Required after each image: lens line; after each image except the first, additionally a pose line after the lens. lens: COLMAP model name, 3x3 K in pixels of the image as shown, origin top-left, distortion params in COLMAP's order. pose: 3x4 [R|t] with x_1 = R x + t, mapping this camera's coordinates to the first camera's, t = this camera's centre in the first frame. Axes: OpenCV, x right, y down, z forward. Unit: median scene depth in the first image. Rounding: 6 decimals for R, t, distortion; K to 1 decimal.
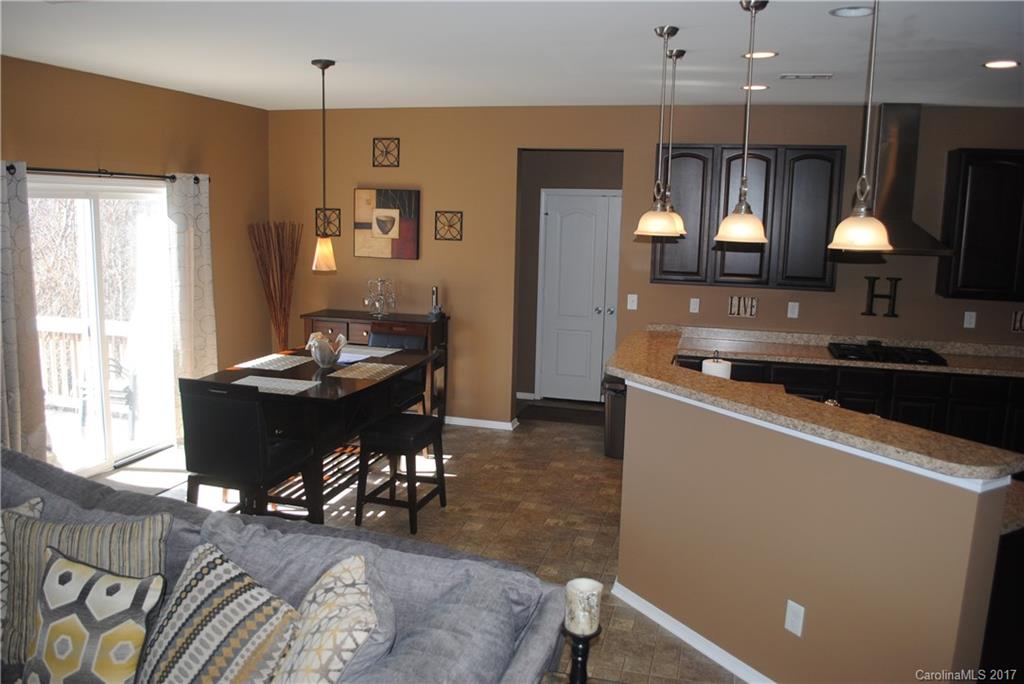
lens RADIAL K [[813.6, 0, 510.8], [0, 813.6, 343.2], [0, 0, 1]] dist [-0.076817, 0.009329]
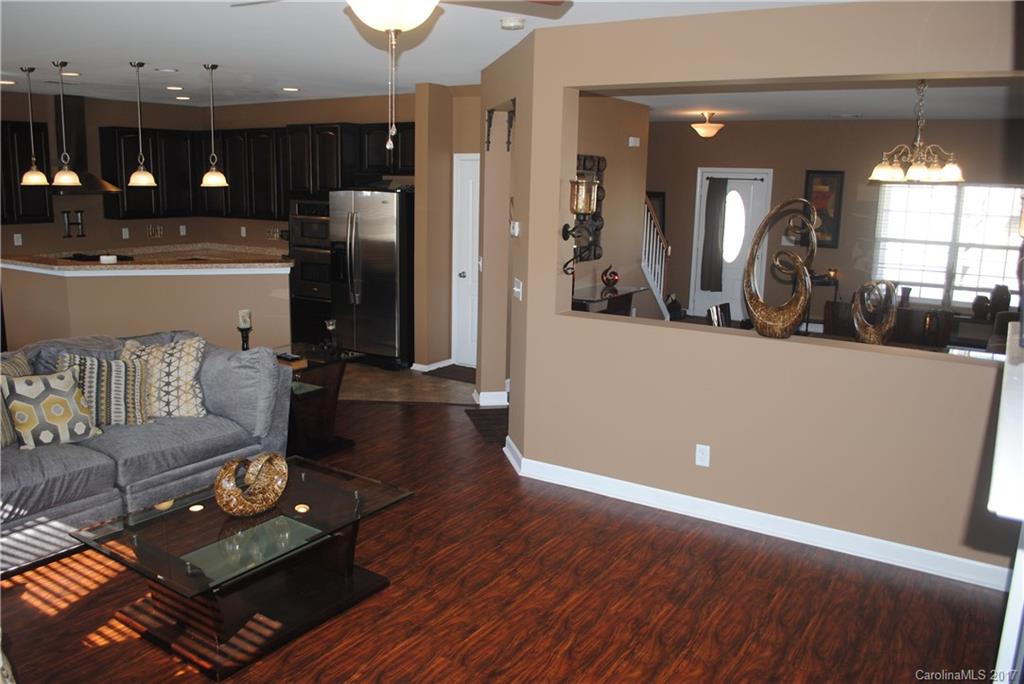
lens RADIAL K [[813.6, 0, 506.1], [0, 813.6, 334.9], [0, 0, 1]] dist [-0.076817, 0.009329]
pose [[0.308817, -0.196524, 0.930597, -0.682610], [0.141573, 0.977019, 0.159346, 0.021291], [-0.940526, 0.082538, 0.329542, -0.222313]]
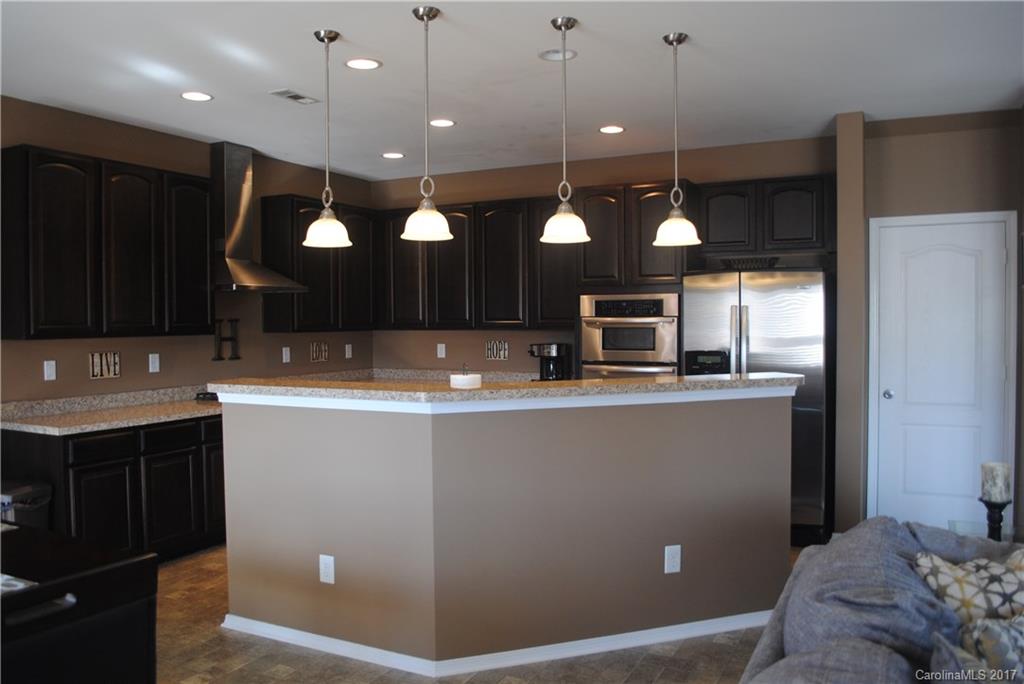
lens RADIAL K [[813.6, 0, 505.8], [0, 813.6, 340.8], [0, 0, 1]] dist [-0.076817, 0.009329]
pose [[0.202410, -0.050912, 0.977976, -0.403539], [0.168618, 0.985545, 0.016408, -0.015189], [-0.964675, 0.161583, 0.208069, 0.456363]]
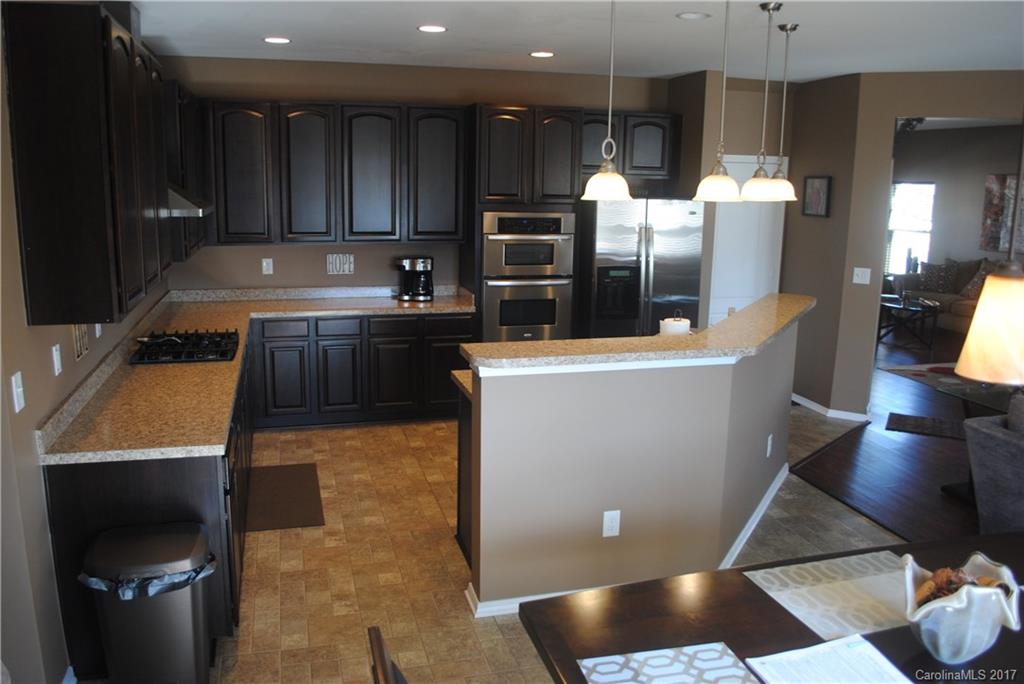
lens RADIAL K [[813.6, 0, 514.0], [0, 813.6, 346.8], [0, 0, 1]] dist [-0.076817, 0.009329]
pose [[-0.519258, -0.205307, 0.829590, -0.305749], [0.105750, 0.947819, 0.300758, -0.169195], [-0.848049, 0.243901, -0.470451, 1.014129]]
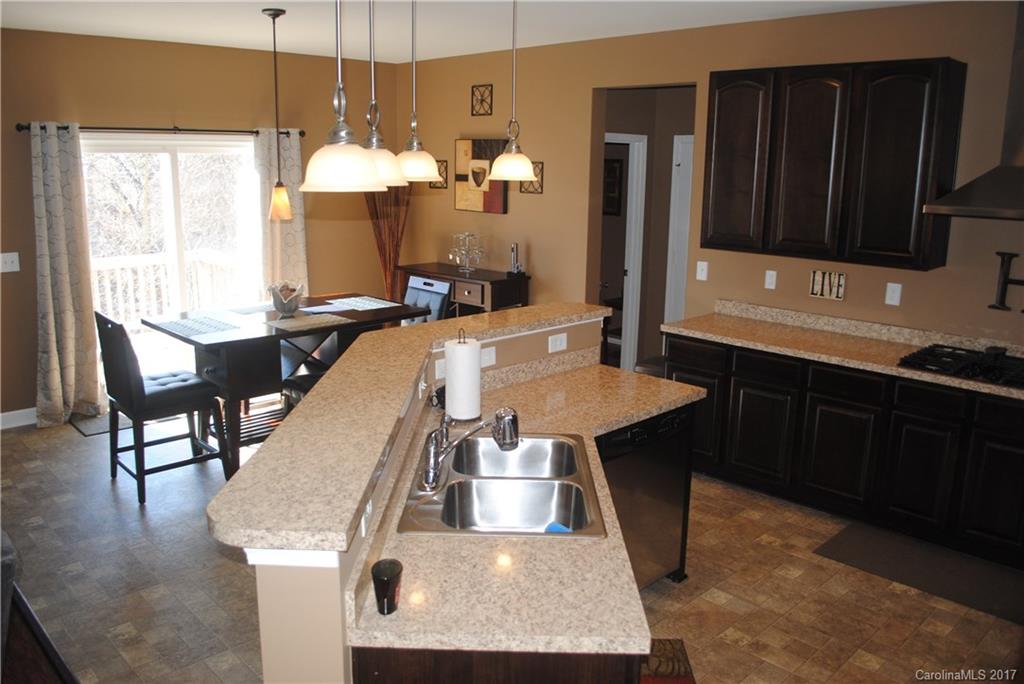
lens RADIAL K [[813.6, 0, 508.8], [0, 813.6, 336.2], [0, 0, 1]] dist [-0.076817, 0.009329]
pose [[0.860518, 0.095052, -0.500475, 0.413648], [-0.075438, 0.995383, 0.059339, -0.019967], [0.503804, -0.013307, 0.863715, 0.207843]]
